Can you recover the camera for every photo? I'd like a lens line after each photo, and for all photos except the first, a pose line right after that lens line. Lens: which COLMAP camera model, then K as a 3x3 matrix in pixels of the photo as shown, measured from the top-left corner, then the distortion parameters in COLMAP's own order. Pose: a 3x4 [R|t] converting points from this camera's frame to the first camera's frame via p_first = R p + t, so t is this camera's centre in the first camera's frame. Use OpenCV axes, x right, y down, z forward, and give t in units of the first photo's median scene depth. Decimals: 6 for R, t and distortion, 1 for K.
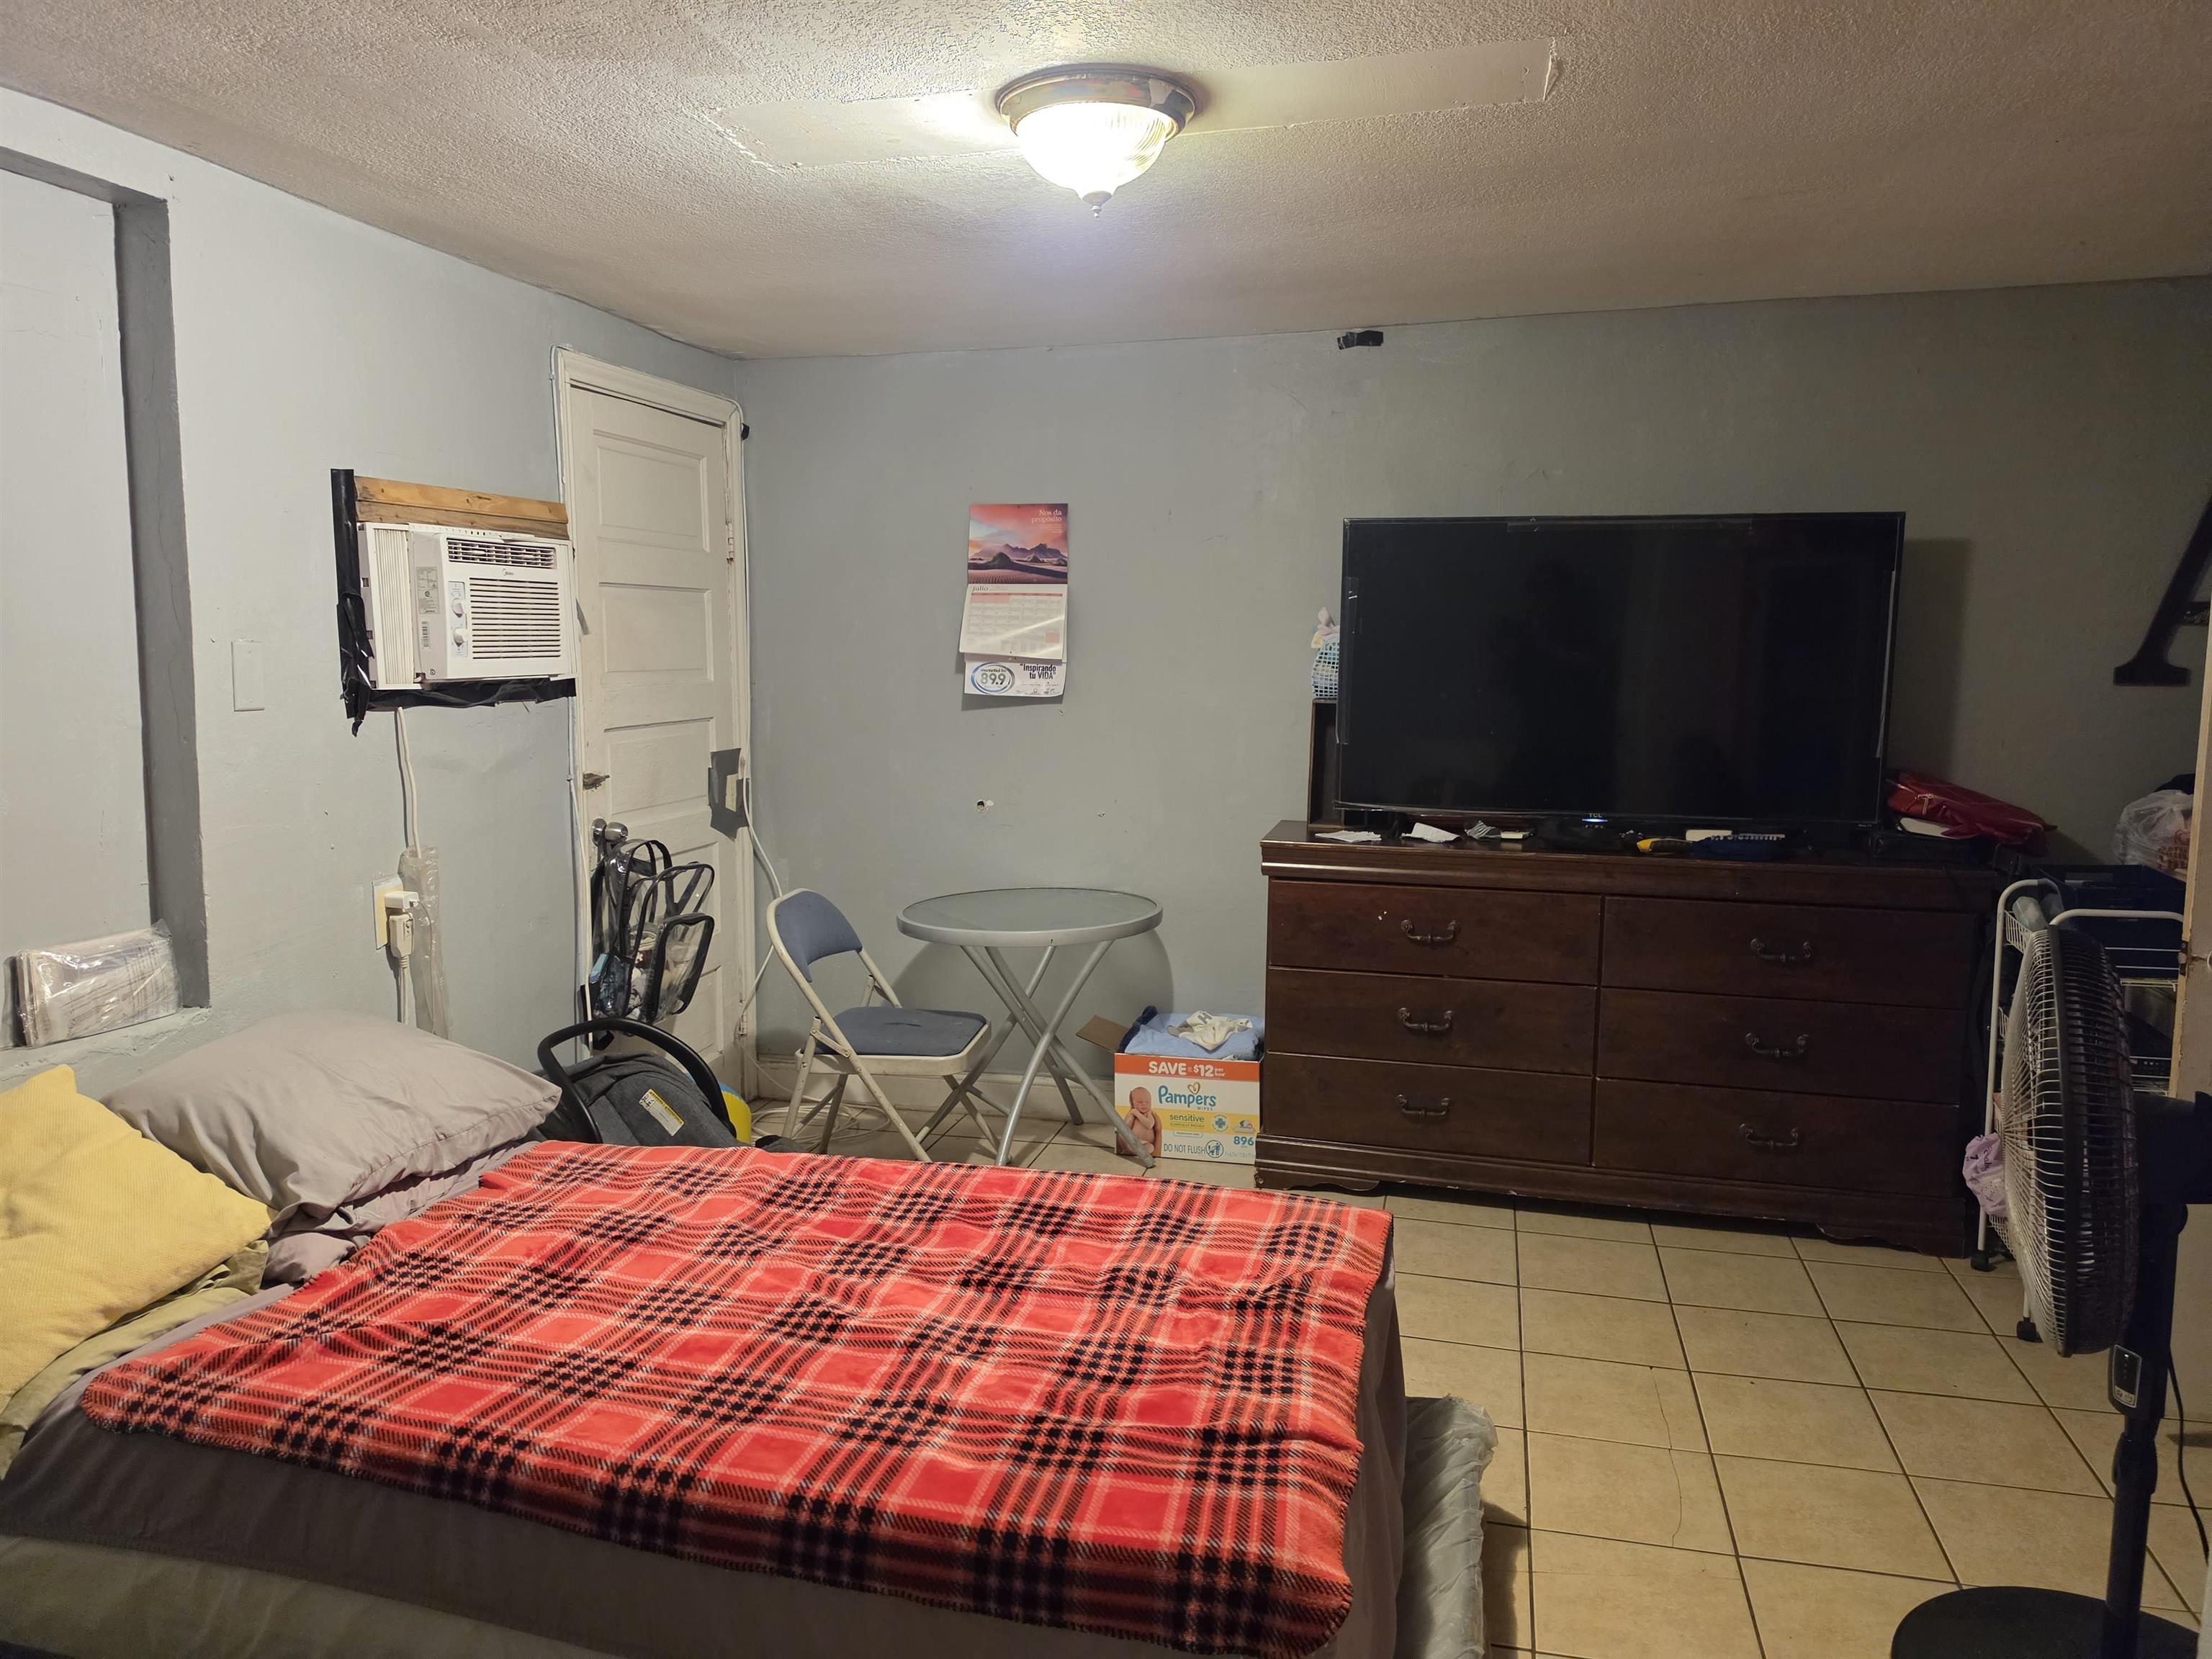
lens RADIAL K [[1508.9, 0, 1106.0], [0, 1508.9, 829.5], [0, 0, 1]] dist [0.132328, -0.185851]
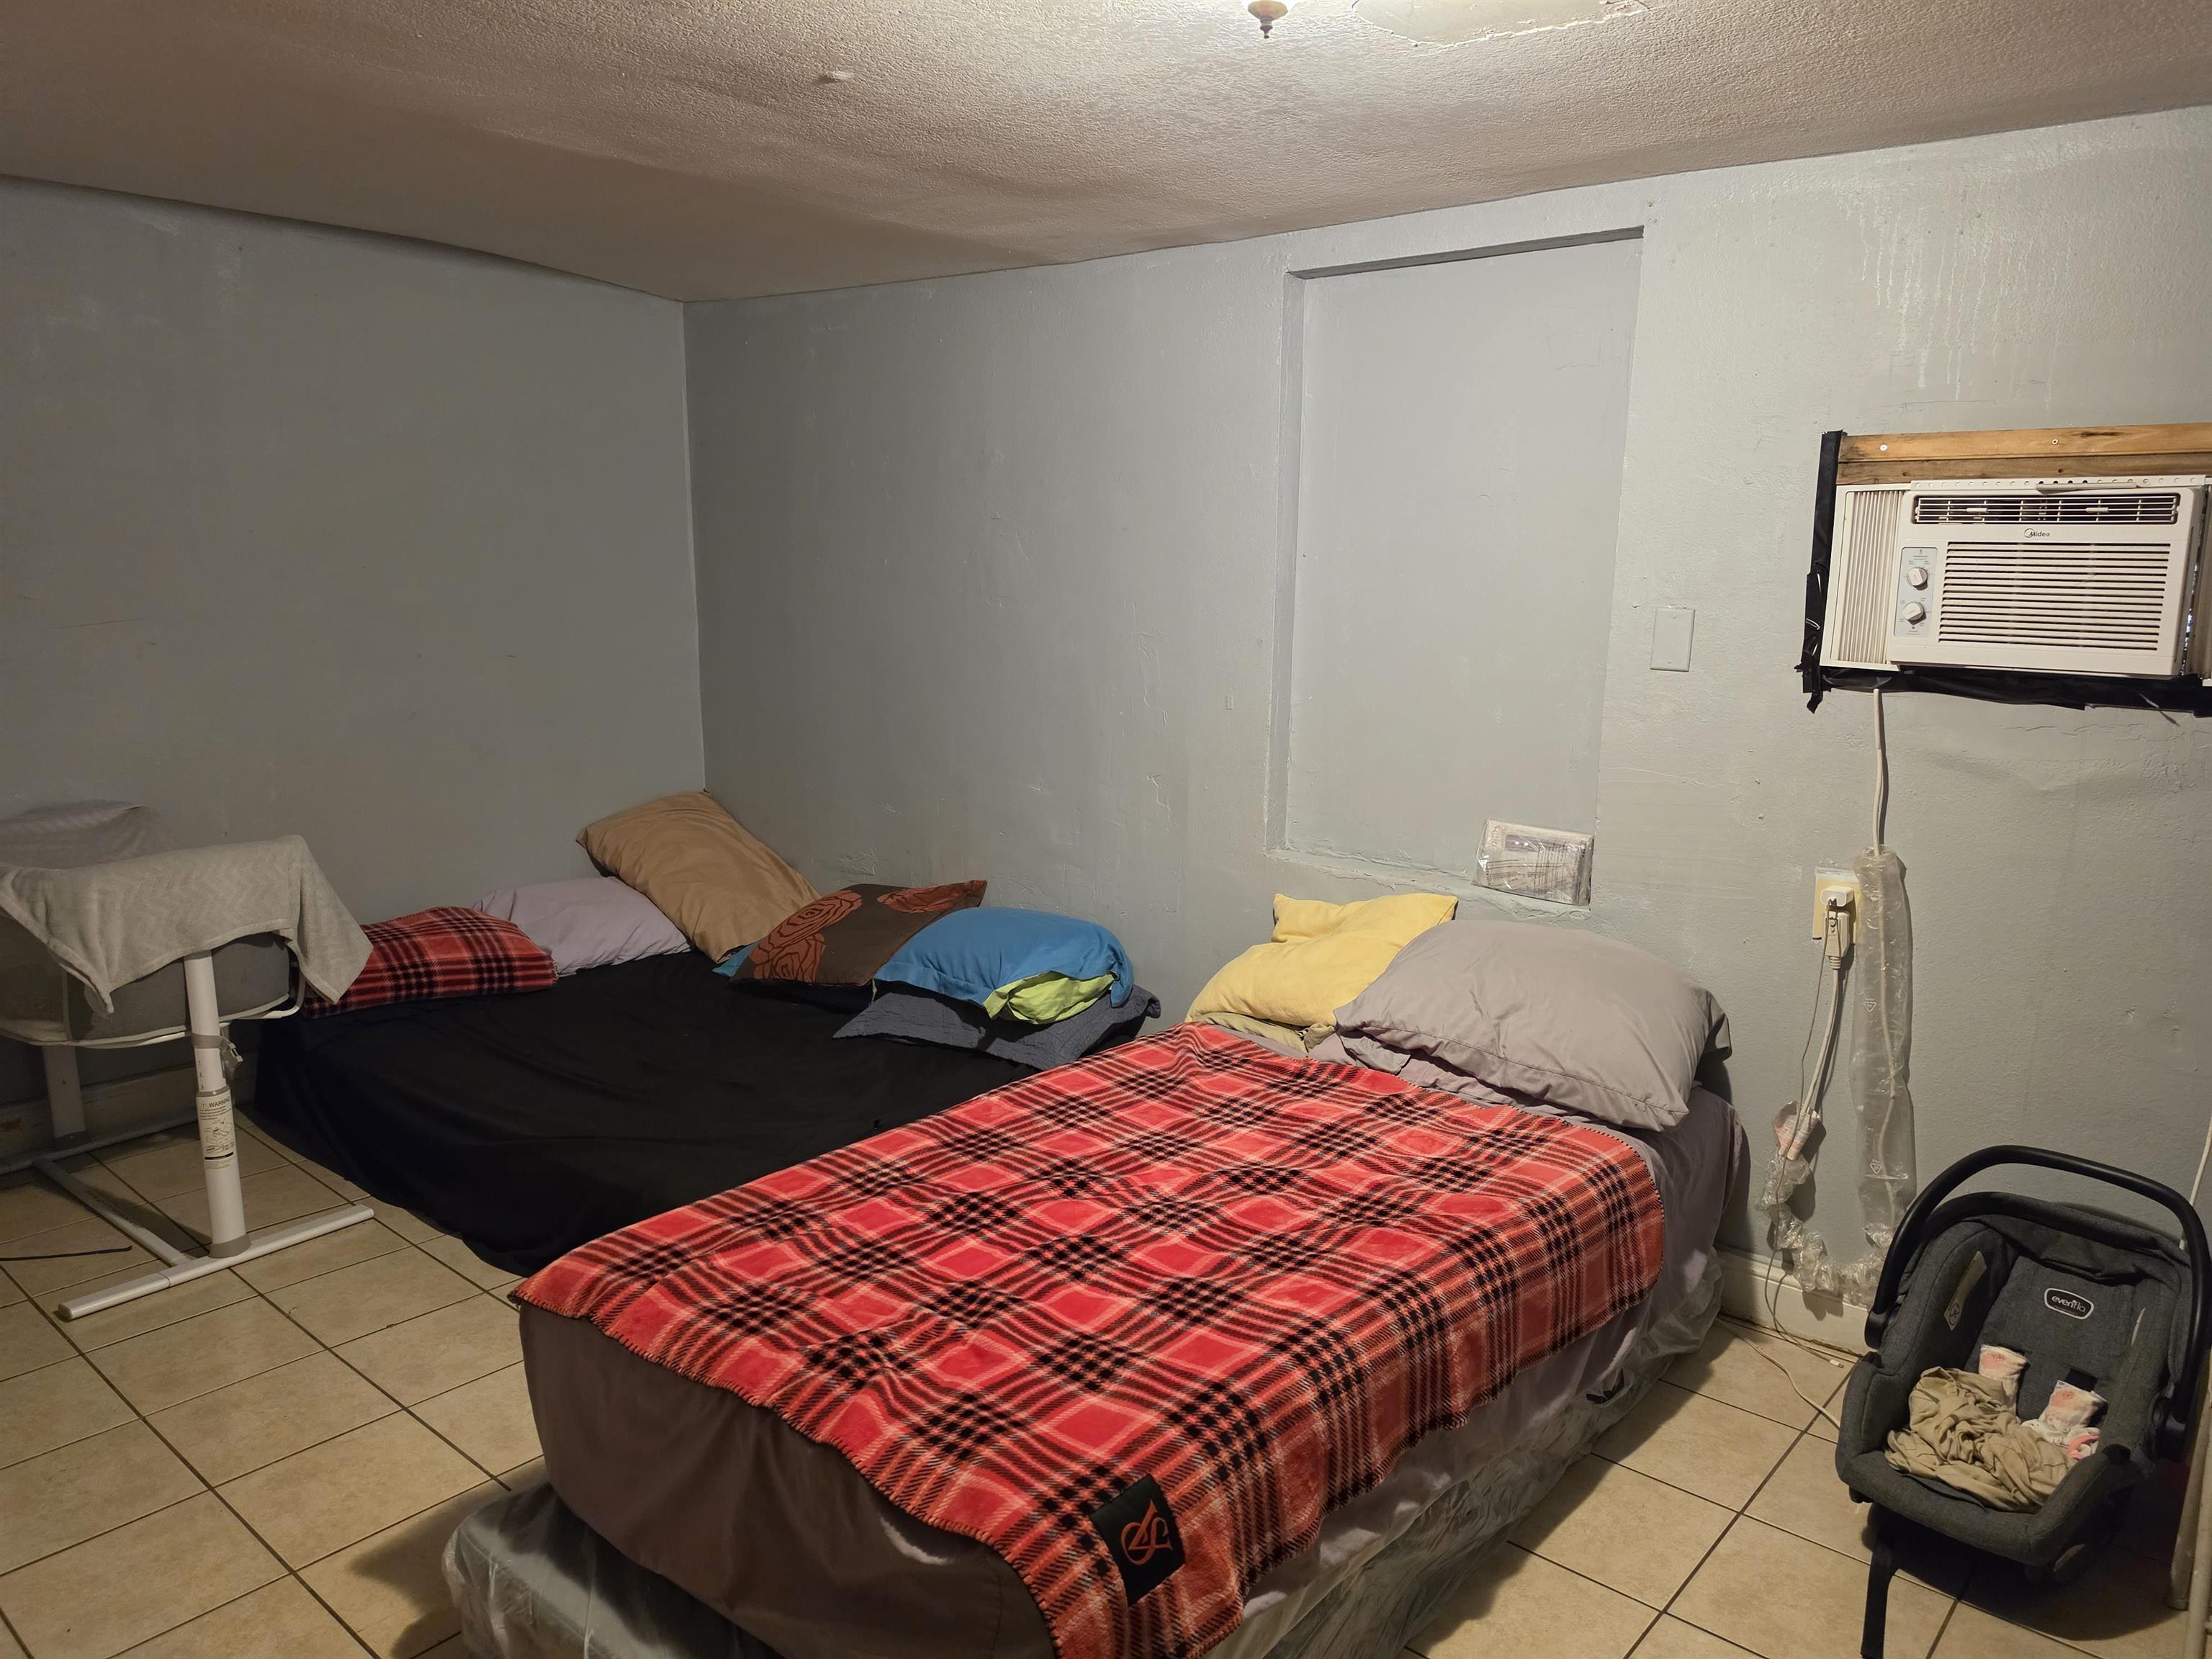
lens RADIAL K [[1508.9, 0, 1106.0], [0, 1508.9, 829.5], [0, 0, 1]] dist [0.132328, -0.185851]
pose [[-0.436051, 0.141391, -0.888745, 0.545353], [-0.146448, 0.963267, 0.225100, -0.137882], [0.887926, 0.228310, -0.399327, 0.982318]]
